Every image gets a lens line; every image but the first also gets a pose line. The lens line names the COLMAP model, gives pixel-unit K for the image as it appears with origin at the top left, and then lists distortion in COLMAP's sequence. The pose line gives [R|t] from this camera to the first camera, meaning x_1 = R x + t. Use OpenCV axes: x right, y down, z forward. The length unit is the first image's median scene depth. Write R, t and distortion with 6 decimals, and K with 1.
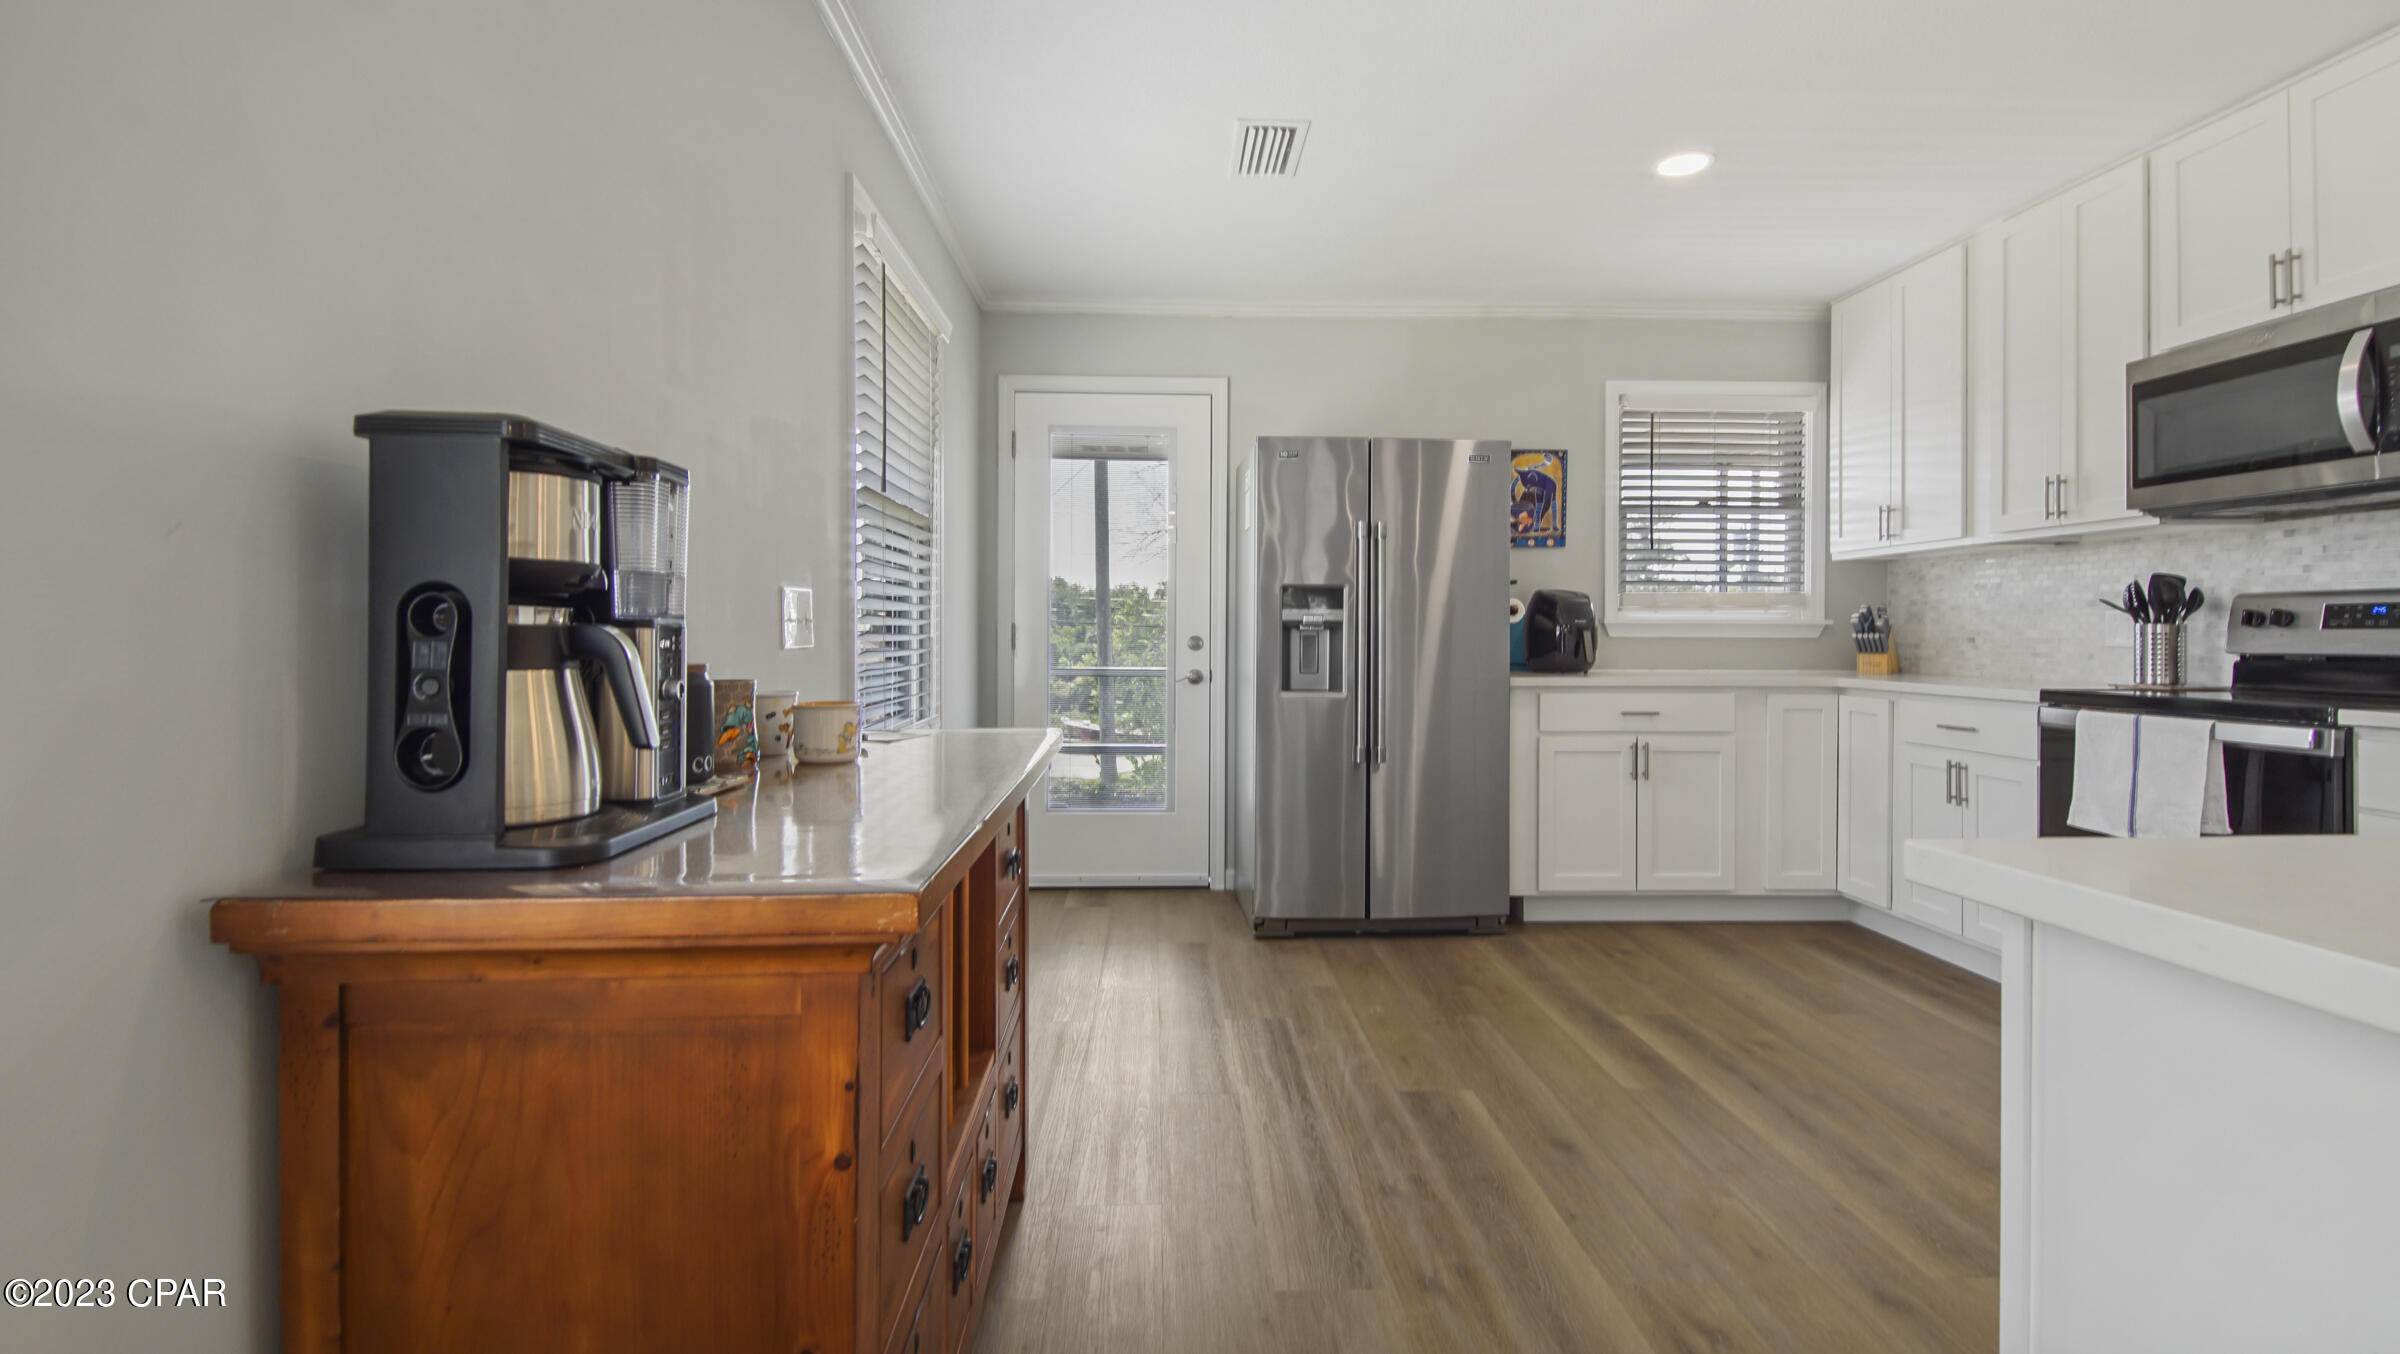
lens RADIAL K [[1072.7, 0, 1203.8], [0, 1072.7, 630.0], [0, 0, 1]] dist [0.049443, -0.025865]
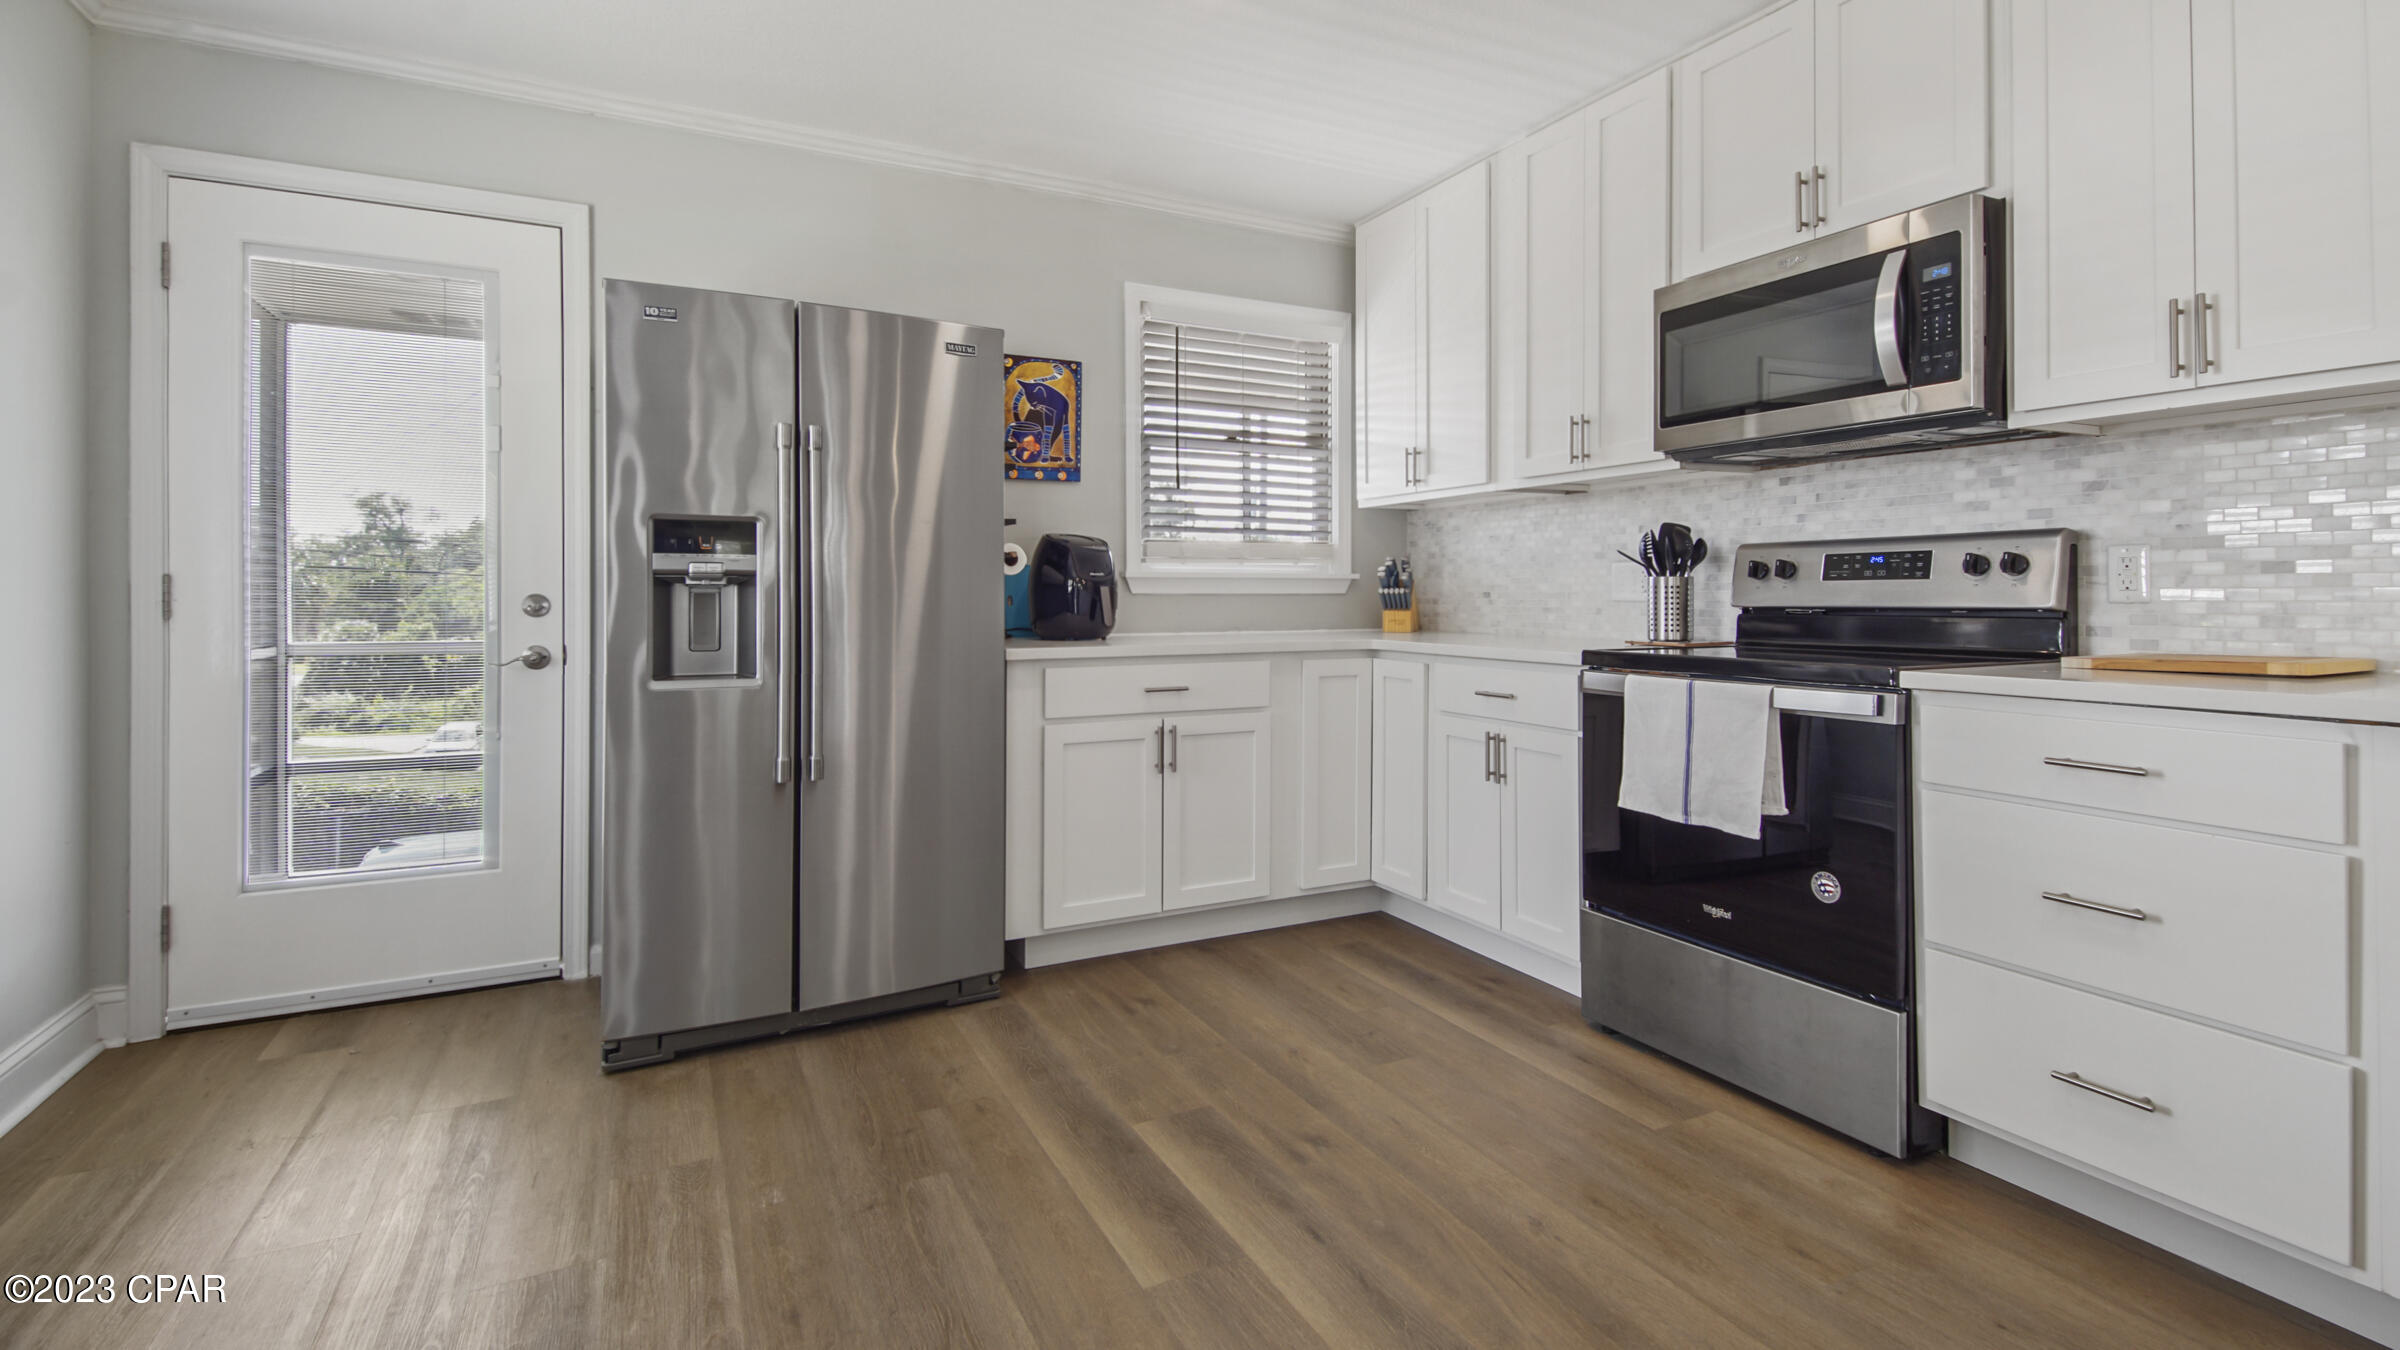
lens RADIAL K [[1089.5, 0, 1204.3], [0, 1089.5, 592.3], [0, 0, 1]] dist [0.000373, 0.000000]
pose [[0.913003, -0.004410, 0.407930, 0.106205], [0.003144, 0.999988, 0.003773, 0.002965], [-0.407942, -0.002162, 0.913005, 0.265739]]
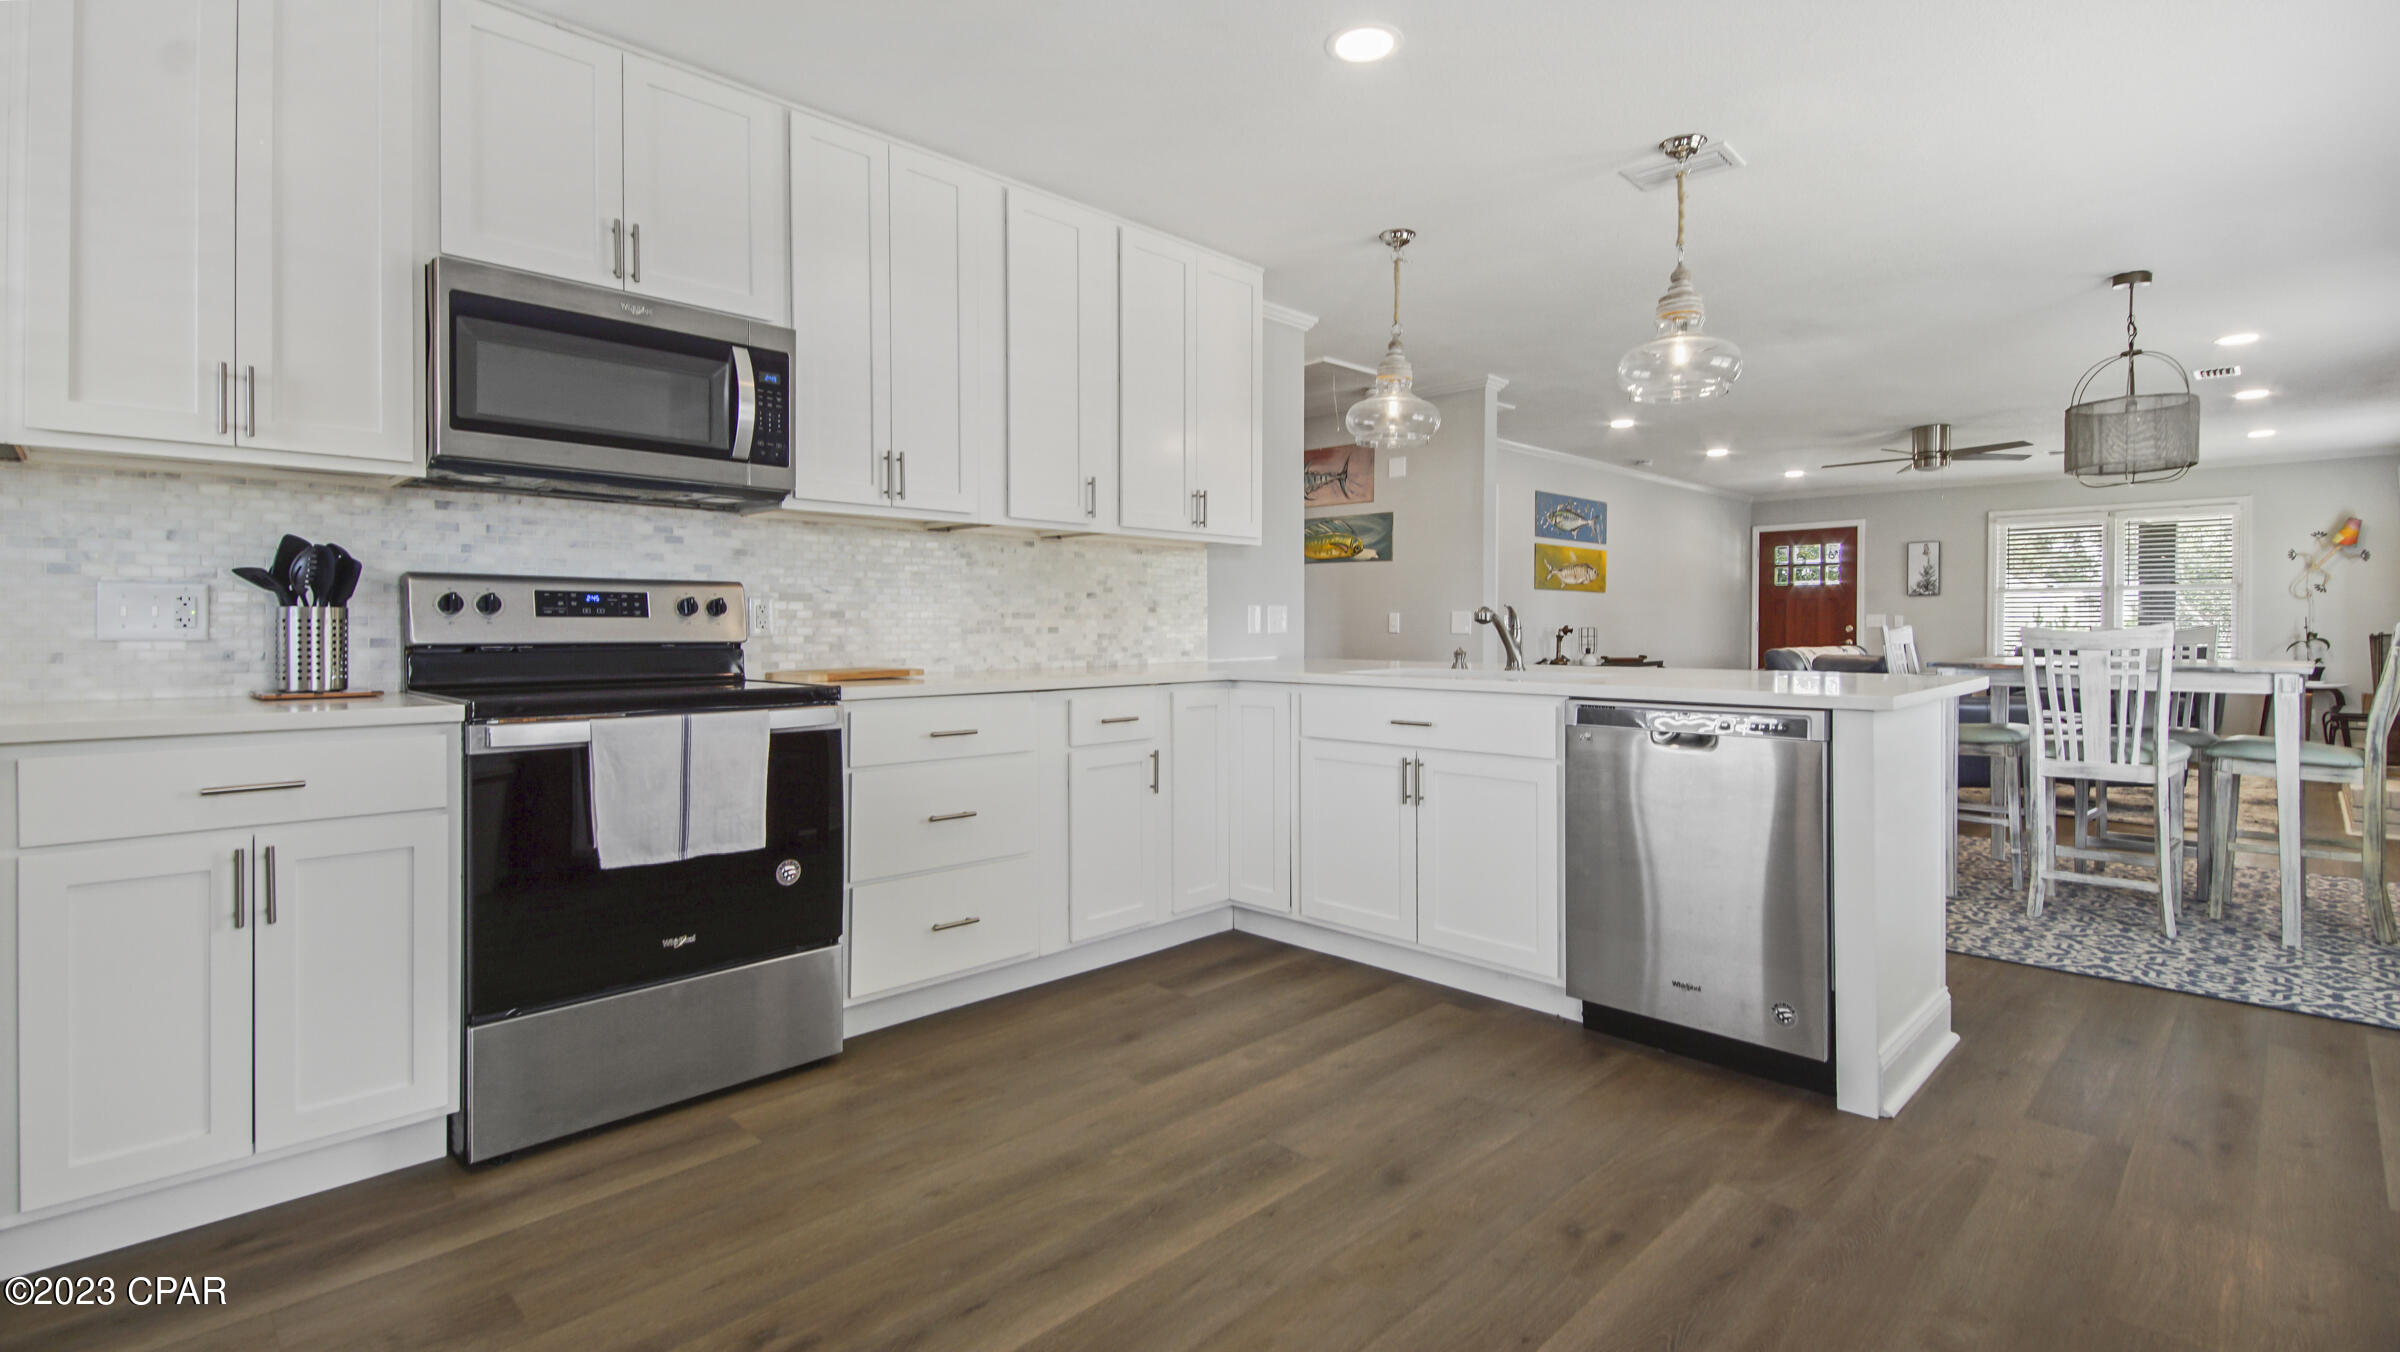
lens RADIAL K [[1100.1, 0, 1207.8], [0, 1100.1, 648.7], [0, 0, 1]] dist [0.019574, -0.000019]
pose [[-0.680221, -0.016599, 0.732819, -0.052102], [-0.006498, 0.999841, 0.016616, 0.005211], [-0.732978, 0.006540, -0.680221, 0.916150]]
